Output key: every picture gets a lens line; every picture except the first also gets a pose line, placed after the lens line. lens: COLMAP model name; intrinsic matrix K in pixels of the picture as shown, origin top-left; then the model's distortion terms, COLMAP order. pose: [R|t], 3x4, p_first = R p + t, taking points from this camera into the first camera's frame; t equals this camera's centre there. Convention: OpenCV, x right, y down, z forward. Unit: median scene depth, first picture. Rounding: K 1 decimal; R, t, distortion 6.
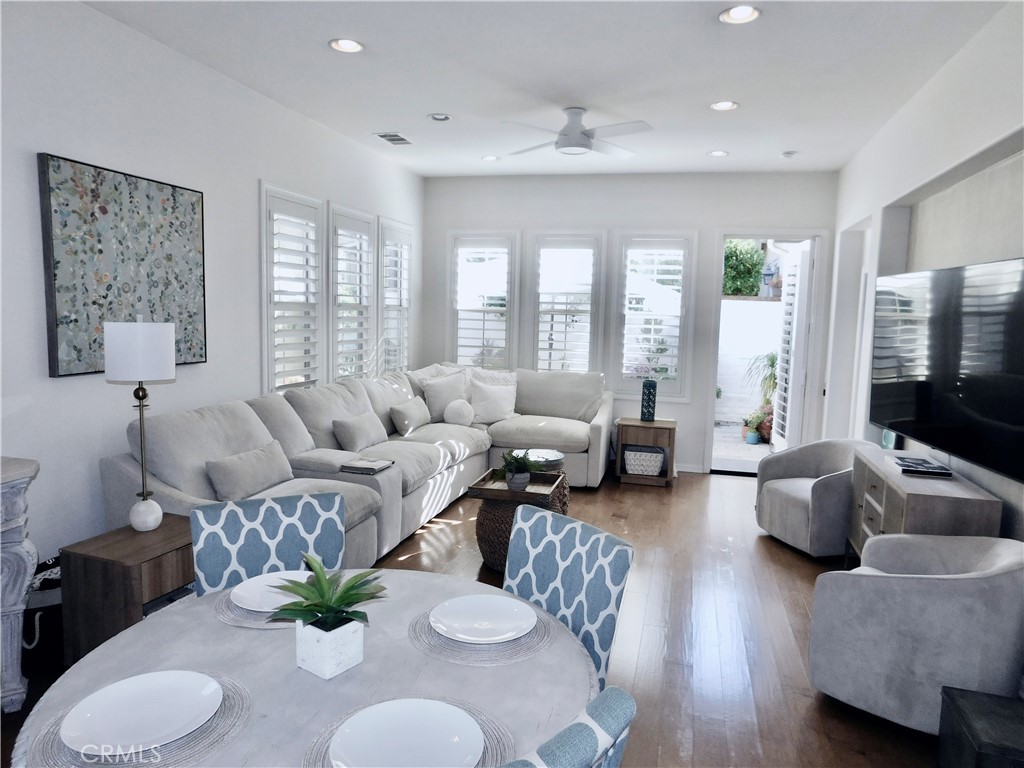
lens RADIAL K [[685.3, 0, 513.8], [0, 685.3, 380.5], [0, 0, 1]] dist [-0.051874, 0.037143]
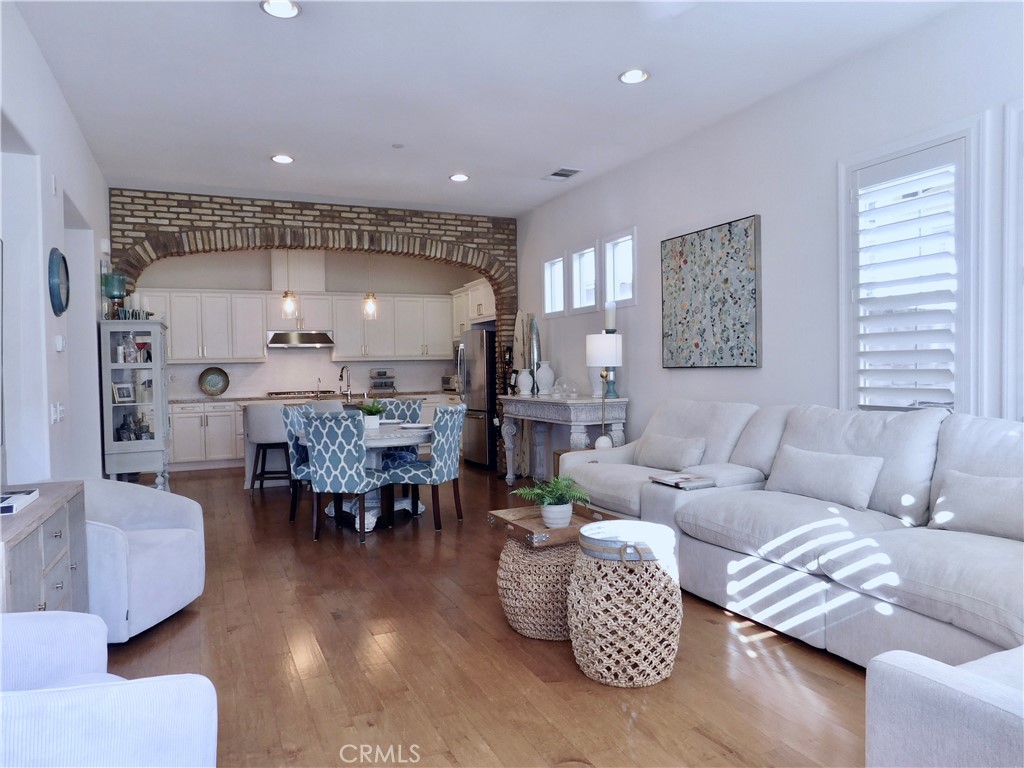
lens RADIAL K [[685.3, 0, 511.4], [0, 685.3, 387.4], [0, 0, 1]] dist [-0.051874, 0.037143]
pose [[-0.769082, 0.001776, -0.639148, 0.484958], [-0.069920, 0.993761, 0.086896, -0.054088], [0.635314, 0.111519, -0.764159, 1.390949]]
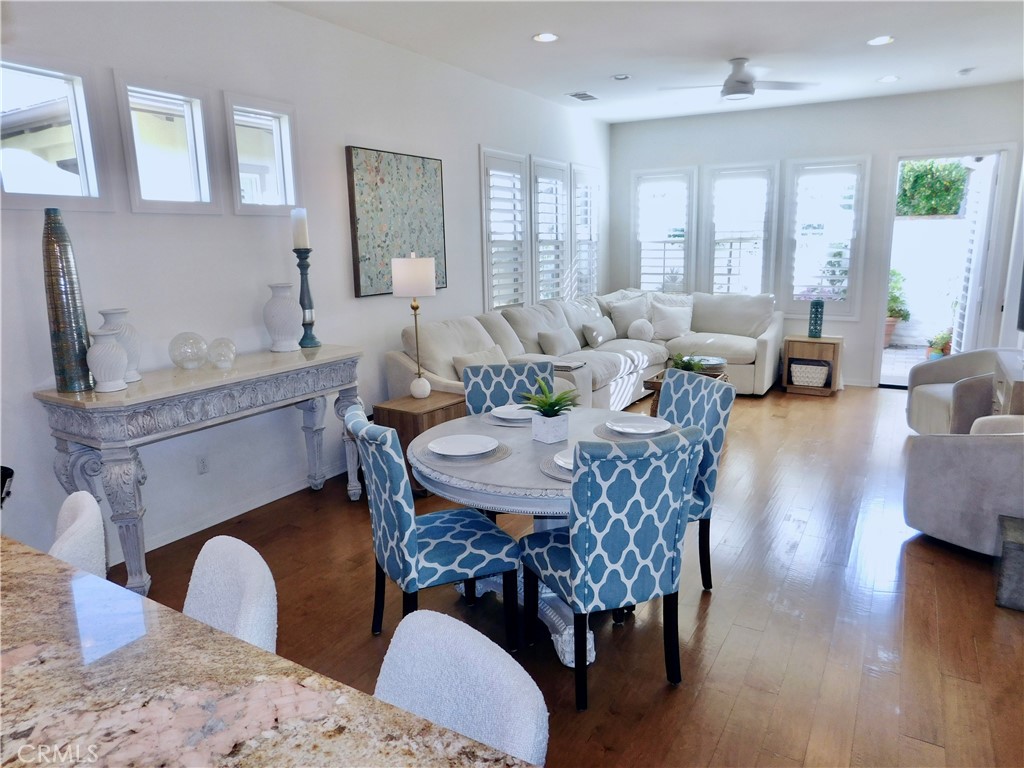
lens RADIAL K [[685.3, 0, 517.2], [0, 685.3, 384.1], [0, 0, 1]] dist [-0.051874, 0.037143]
pose [[0.962850, 0.010539, -0.269832, 0.044407], [0.015989, 0.995260, 0.095925, 0.030845], [0.269564, -0.096676, 0.958117, -0.248054]]
